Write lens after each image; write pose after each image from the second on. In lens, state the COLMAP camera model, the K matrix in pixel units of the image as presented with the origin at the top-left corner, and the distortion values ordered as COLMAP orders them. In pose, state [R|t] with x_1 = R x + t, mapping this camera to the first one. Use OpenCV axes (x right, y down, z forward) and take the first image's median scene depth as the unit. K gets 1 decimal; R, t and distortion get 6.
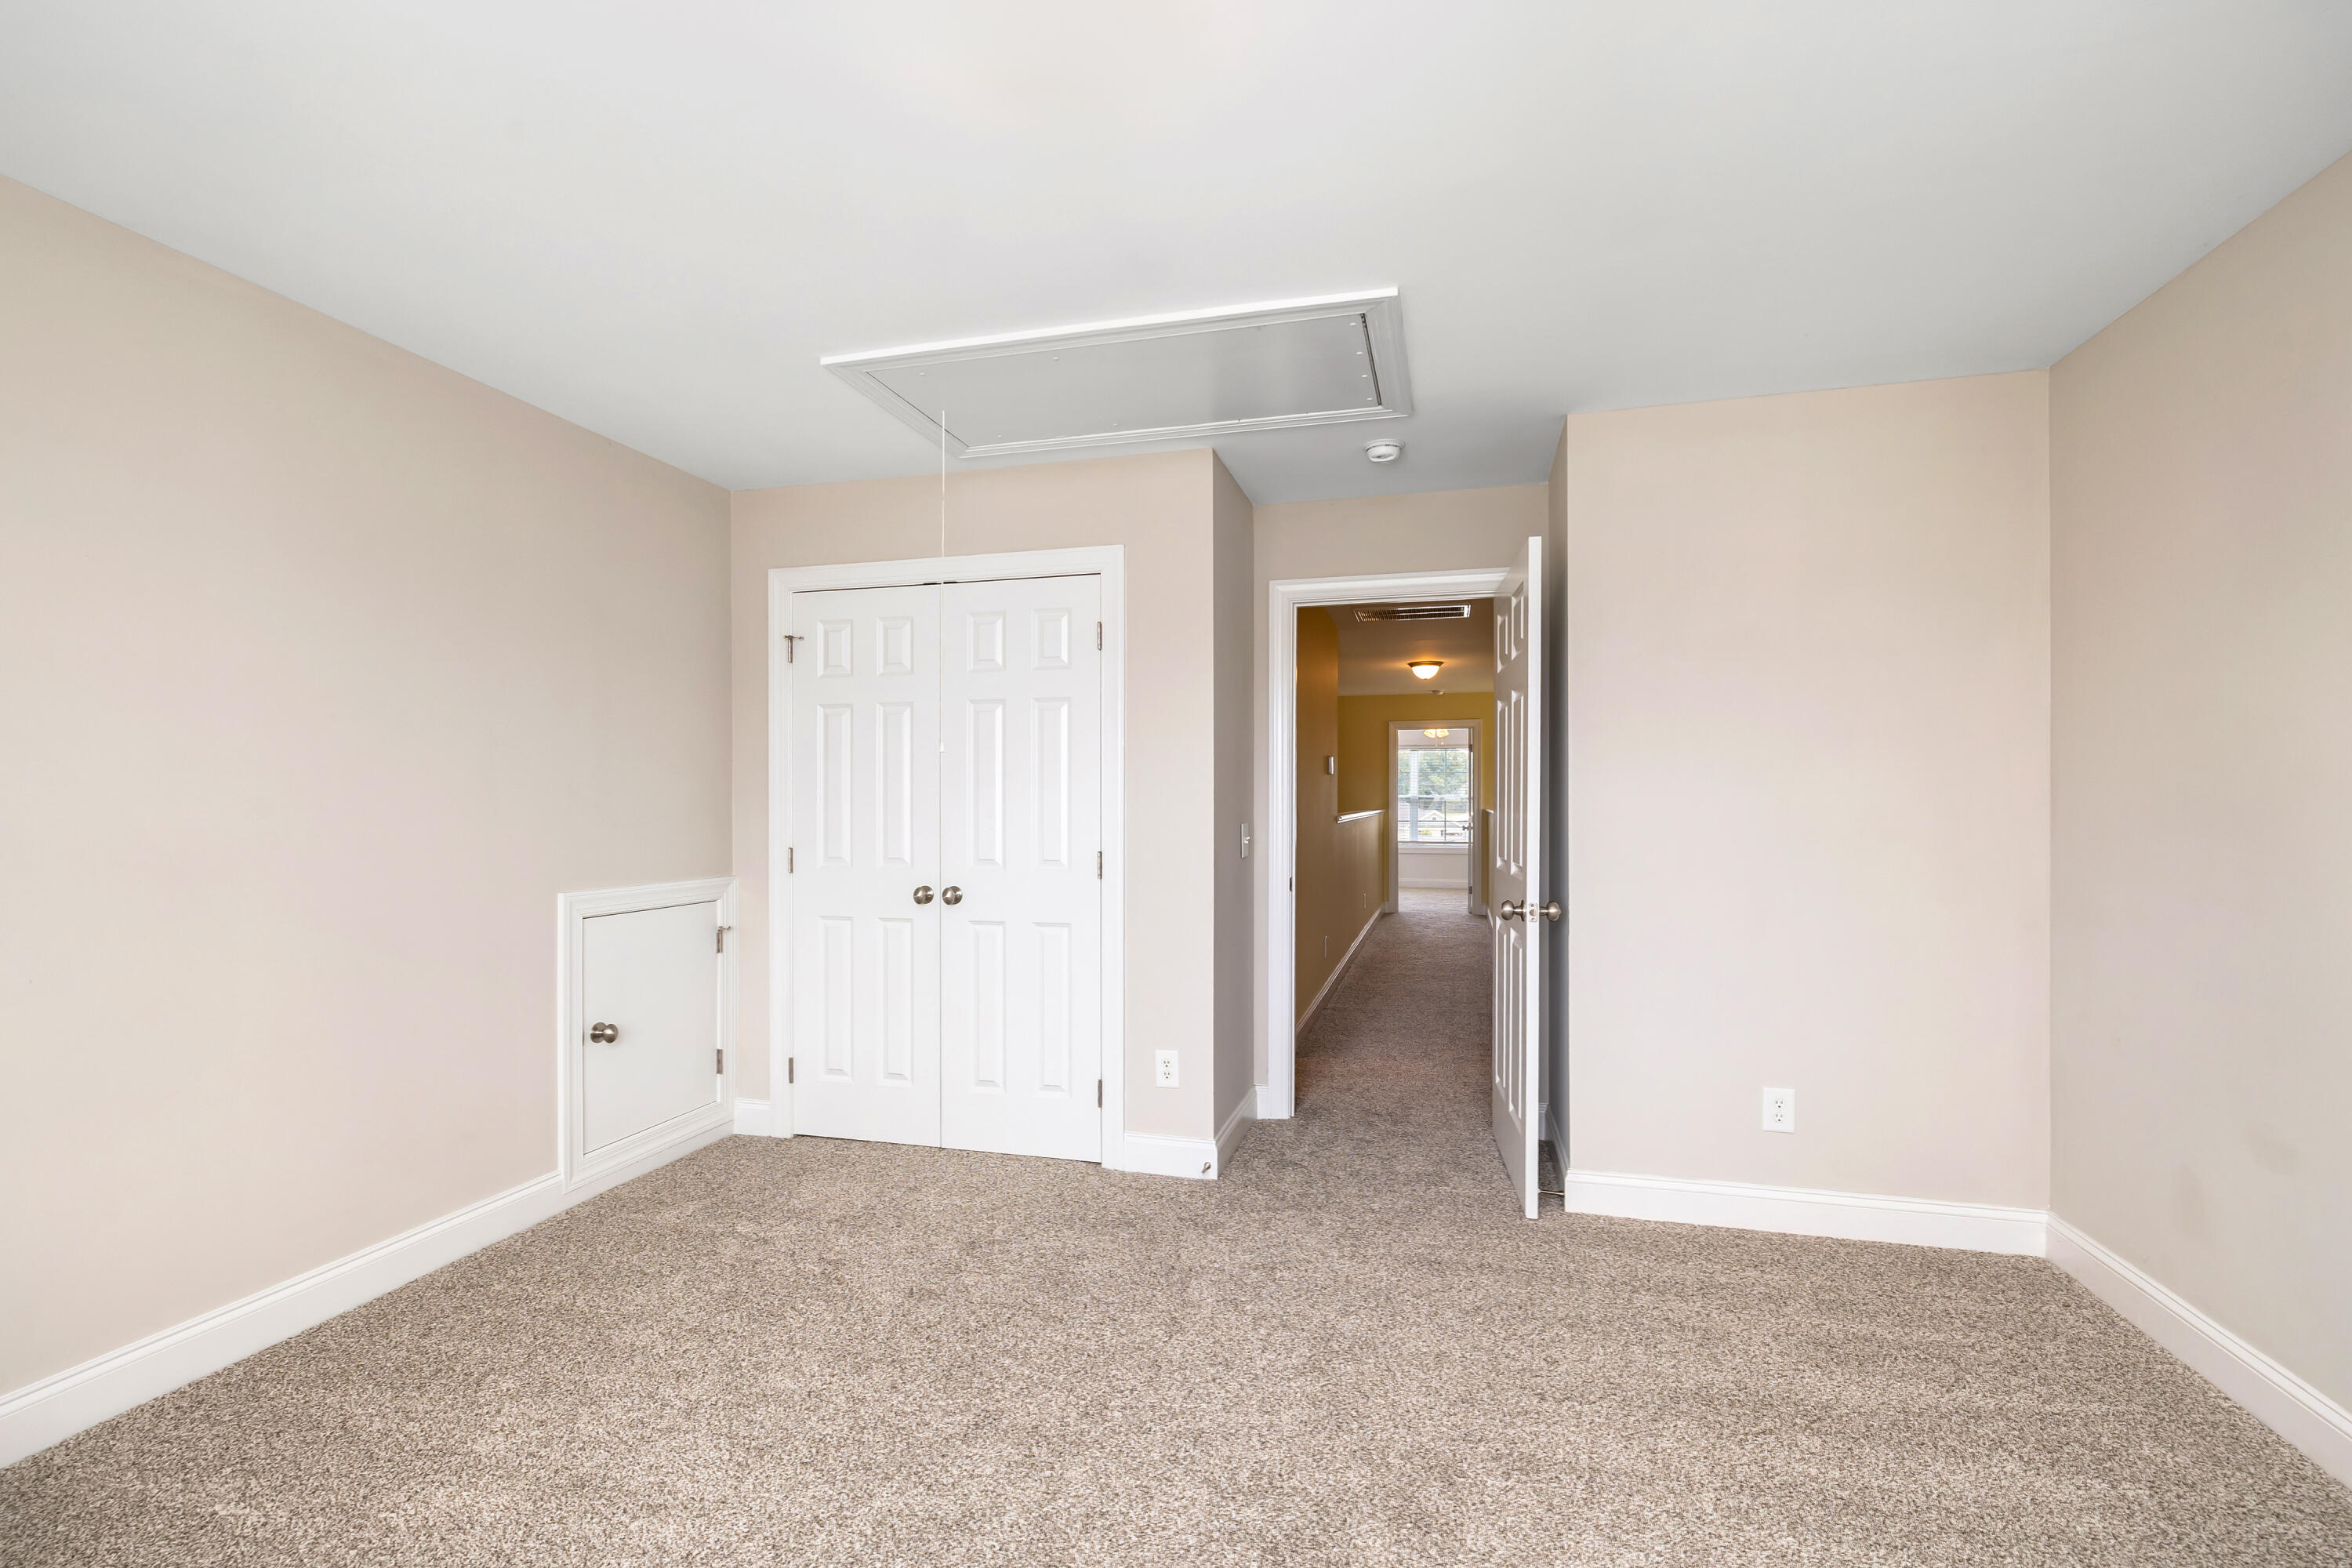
lens RADIAL K [[1014.6, 0, 1176.0], [0, 1014.6, 784.0], [0, 0, 1]] dist [0.002853, 0.000362]
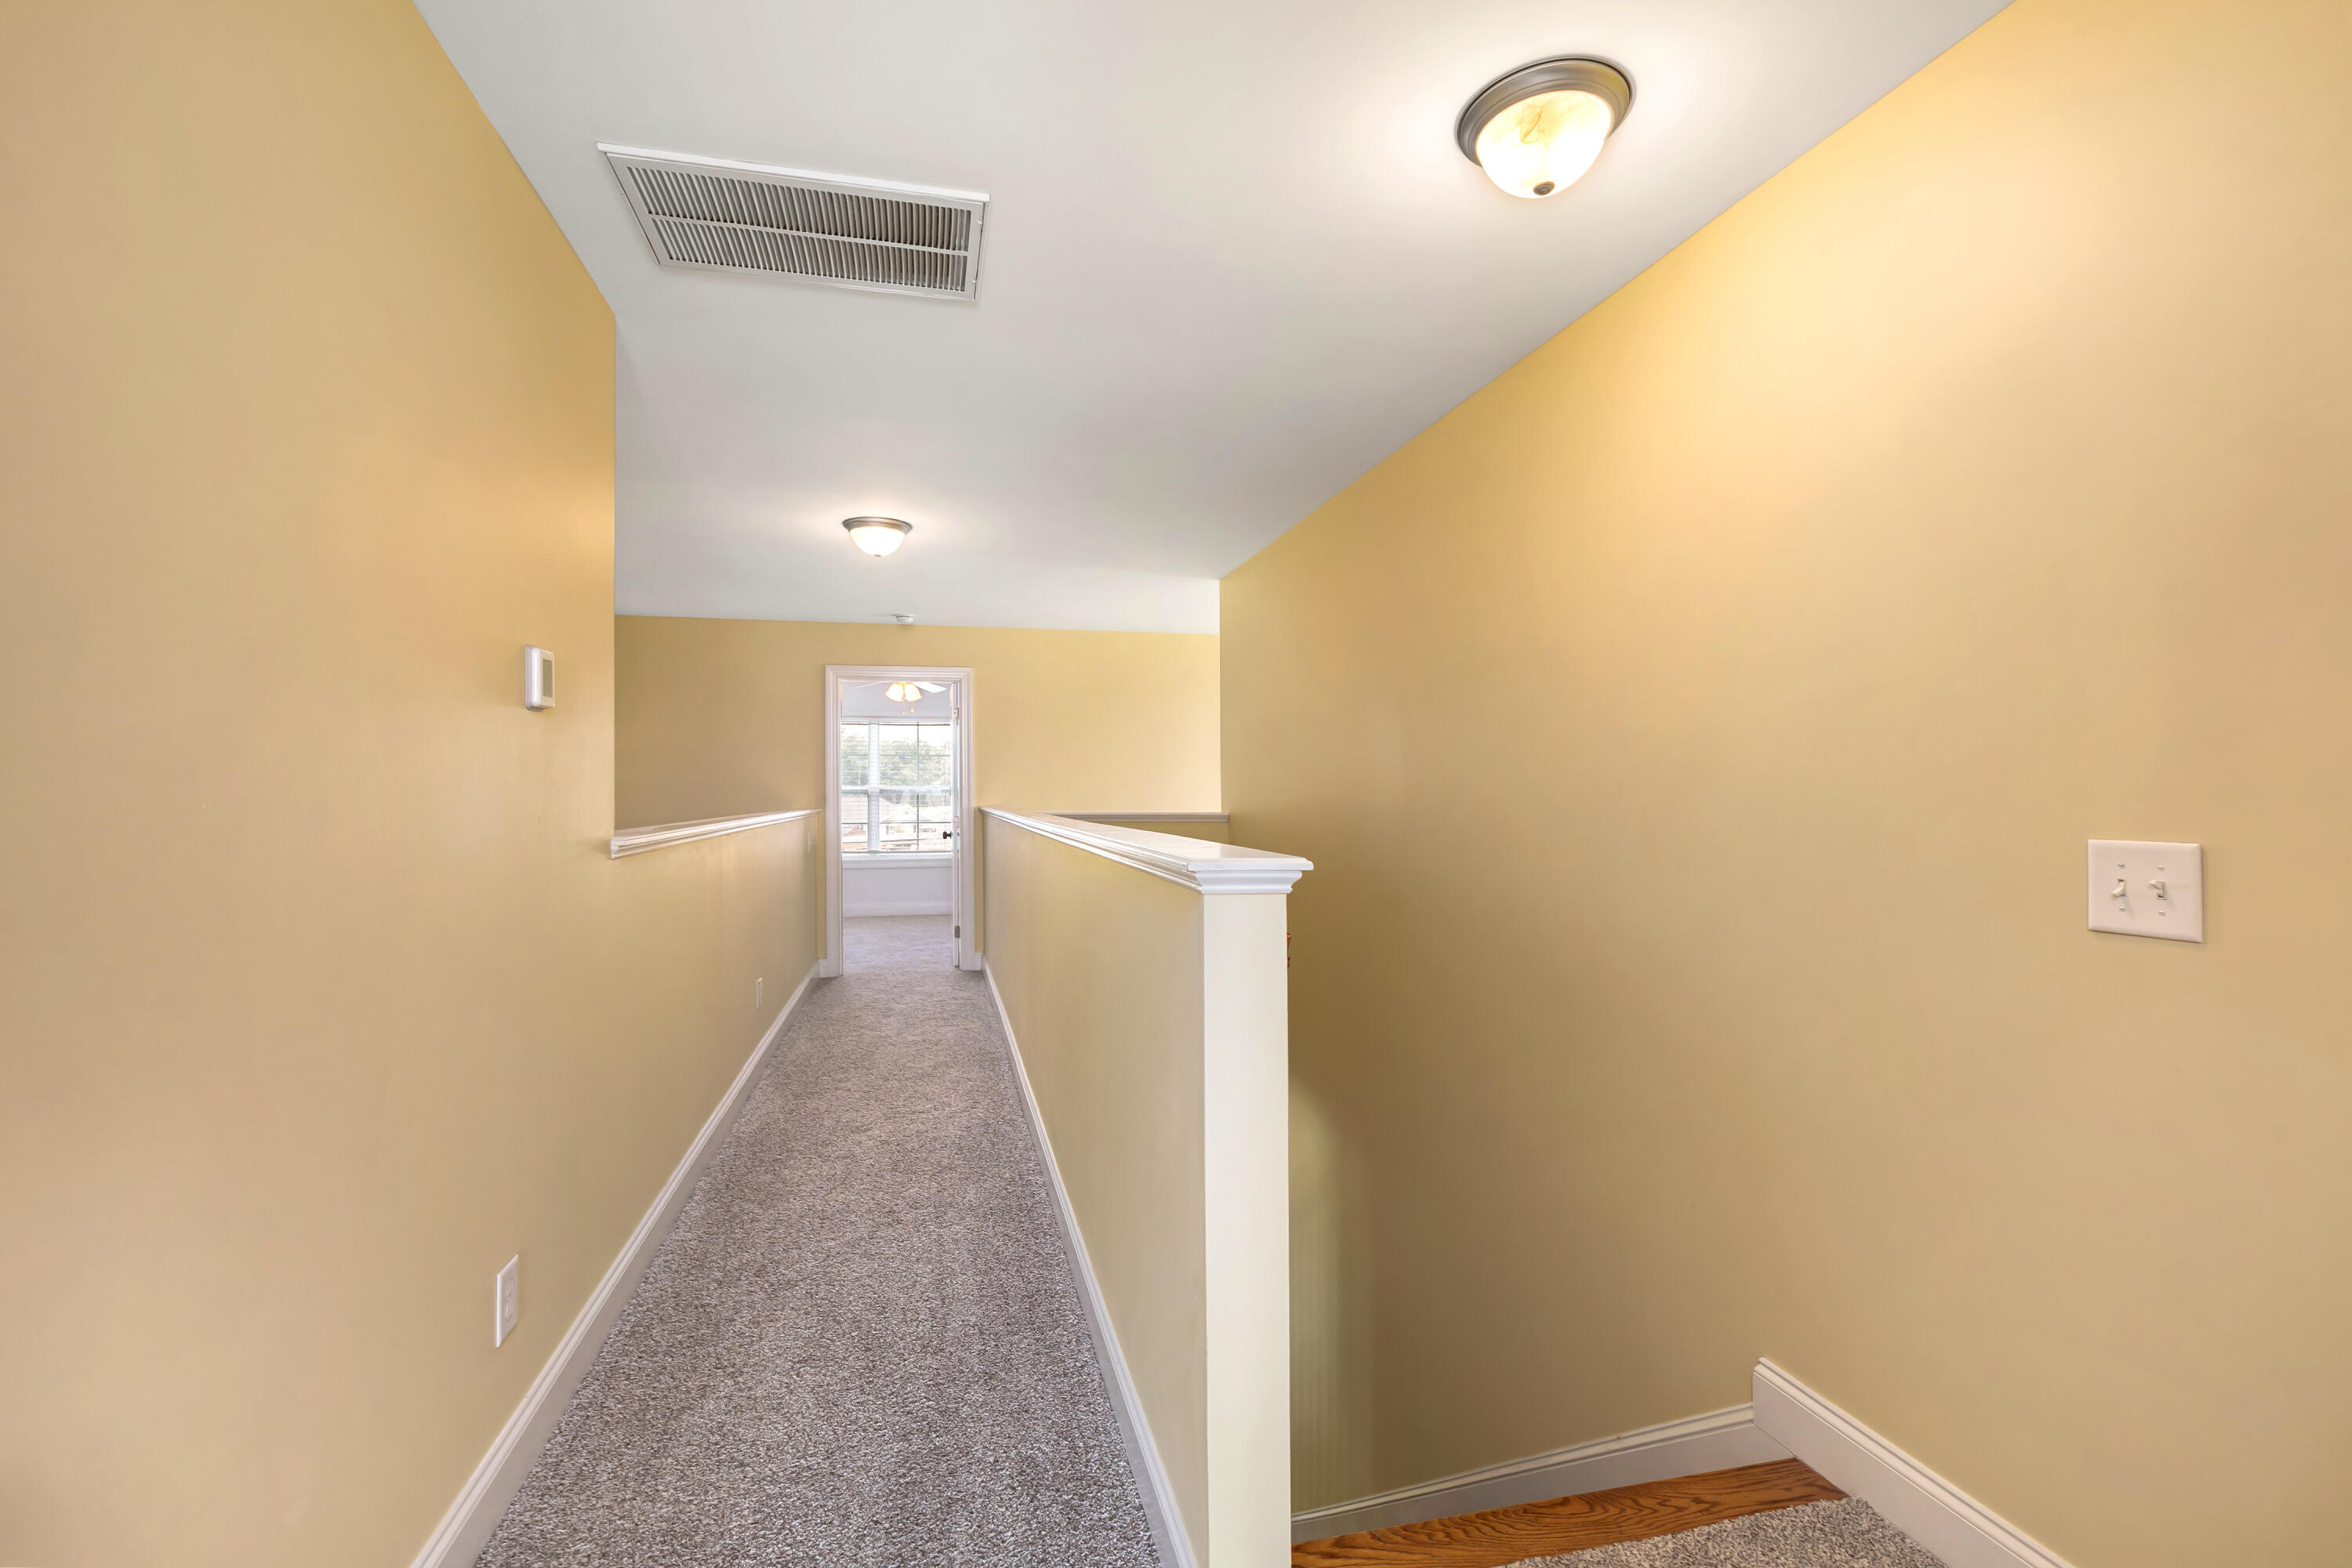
lens RADIAL K [[1014.6, 0, 1176.0], [0, 1014.6, 784.0], [0, 0, 1]] dist [0.002853, 0.000362]
pose [[0.873293, -0.006972, 0.487145, 0.099758], [0.003654, 0.999963, 0.007761, 0.006343], [-0.487181, -0.004997, 0.873287, 0.376451]]
